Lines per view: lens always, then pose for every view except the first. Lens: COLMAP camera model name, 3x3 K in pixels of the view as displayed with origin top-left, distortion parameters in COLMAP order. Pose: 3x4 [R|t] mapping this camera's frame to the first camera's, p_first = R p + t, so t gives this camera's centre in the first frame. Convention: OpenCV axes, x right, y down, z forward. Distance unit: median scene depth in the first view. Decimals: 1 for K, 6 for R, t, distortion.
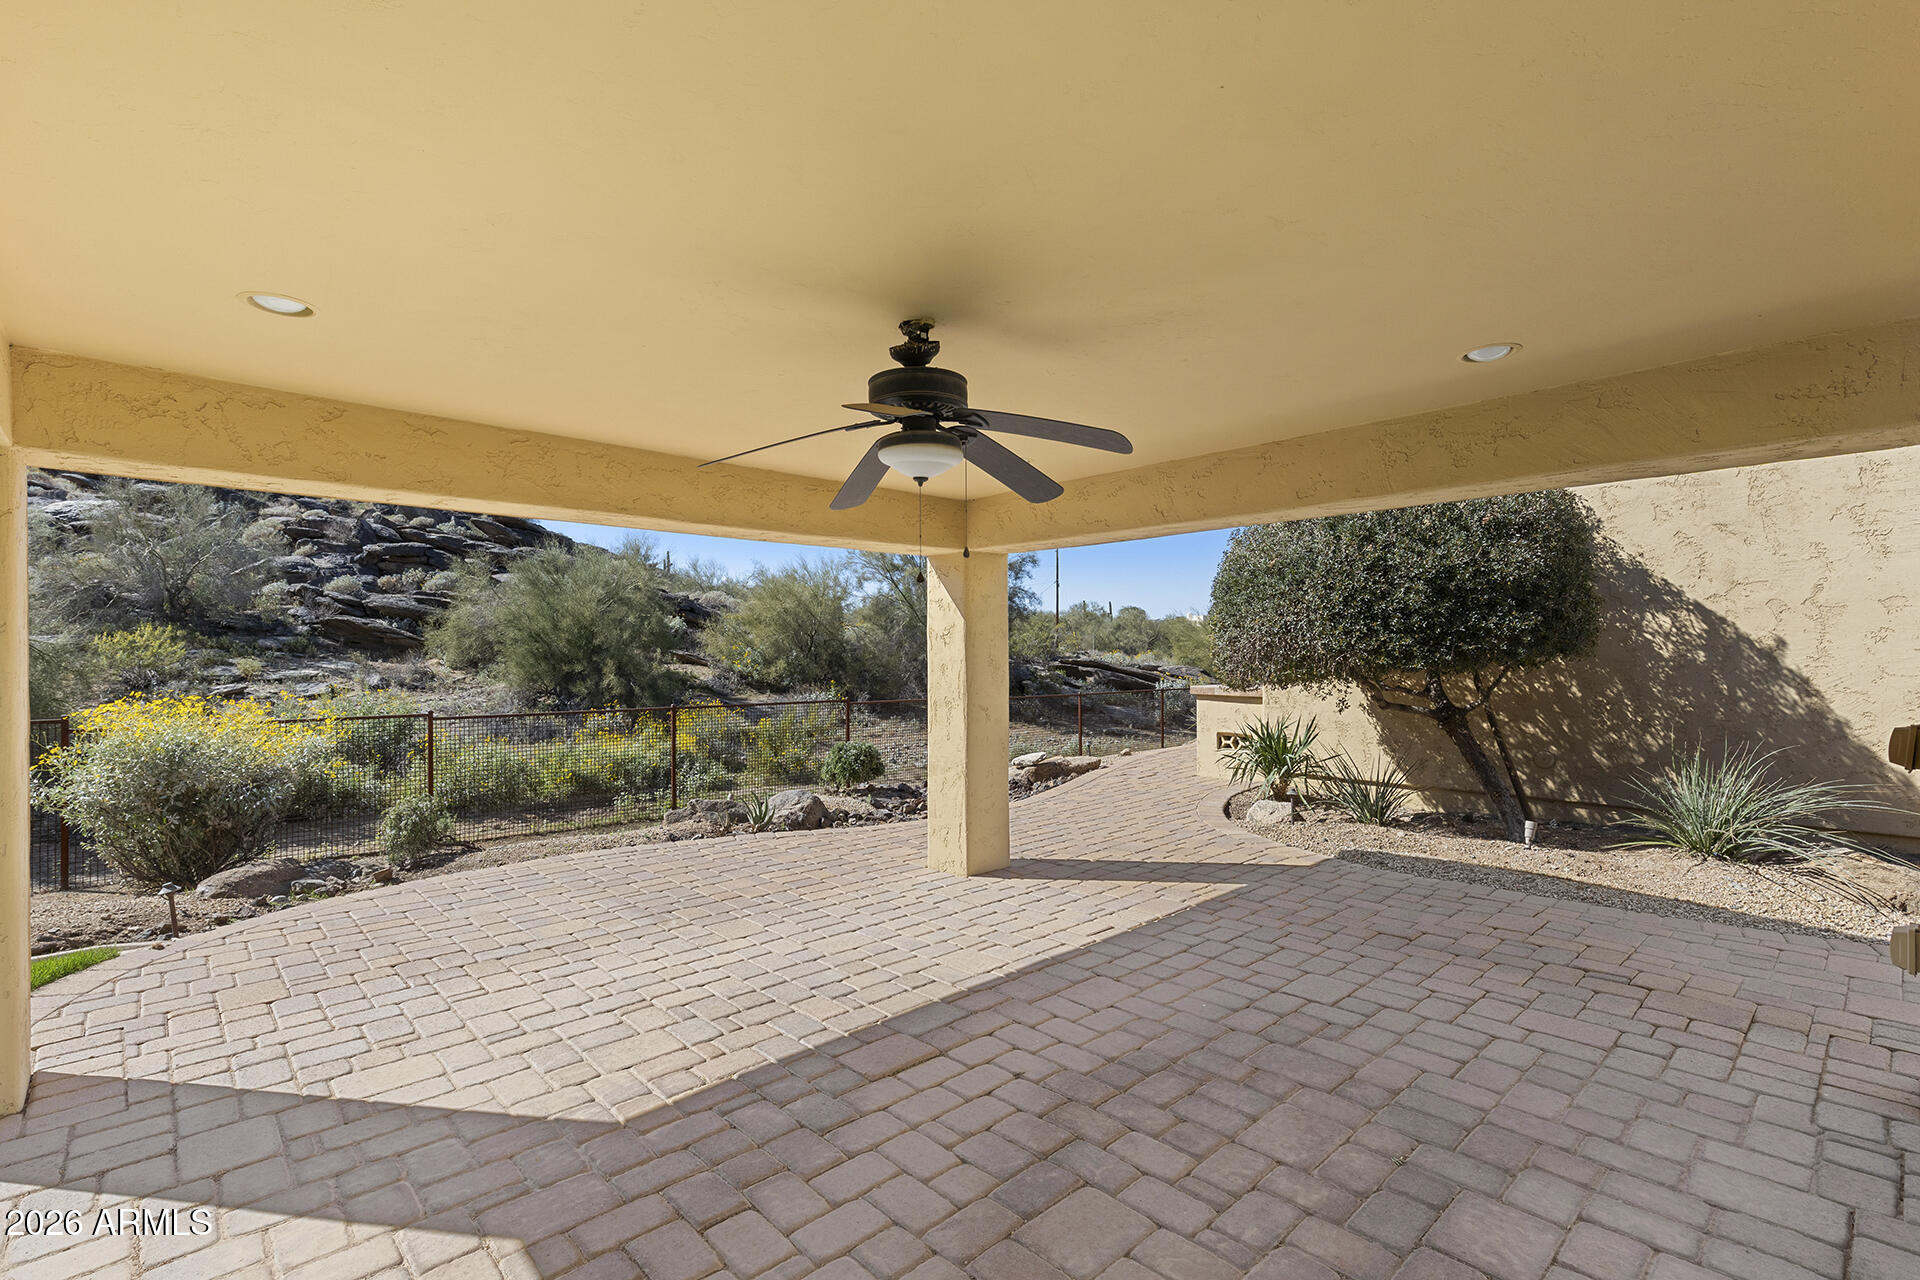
lens RADIAL K [[866.8, 0, 961.3], [0, 866.8, 644.0], [0, 0, 1]] dist [0.002596, 0.000546]
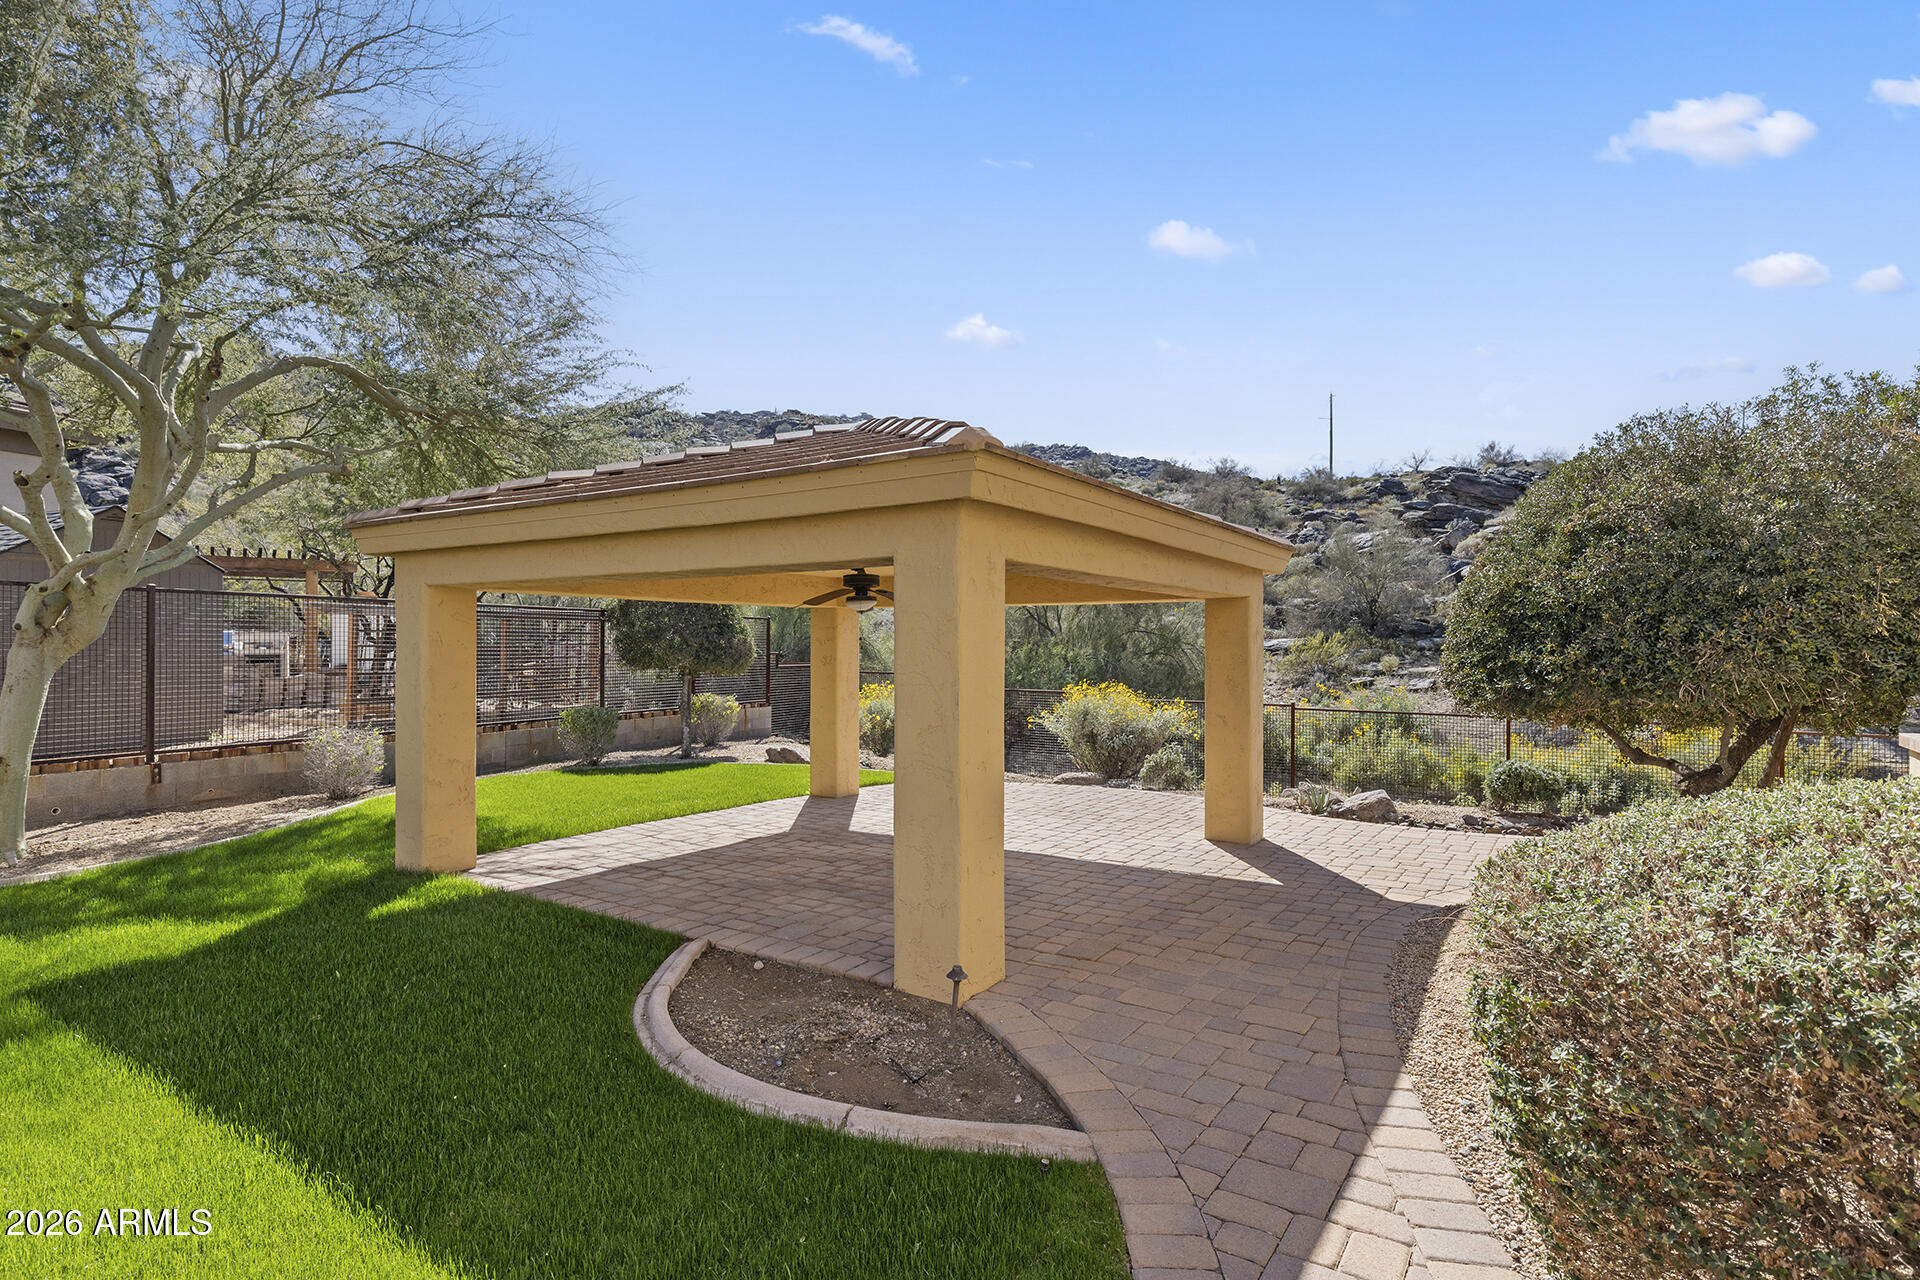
lens RADIAL K [[989.7, 0, 960.0], [0, 989.7, 640.0], [0, 0, 1]] dist [-0.000167, -0.000007]
pose [[0.256593, -0.002610, -0.966516, 2.013754], [0.009293, 0.999957, -0.000233, -0.066234], [0.966475, -0.008922, 0.256606, 0.343819]]
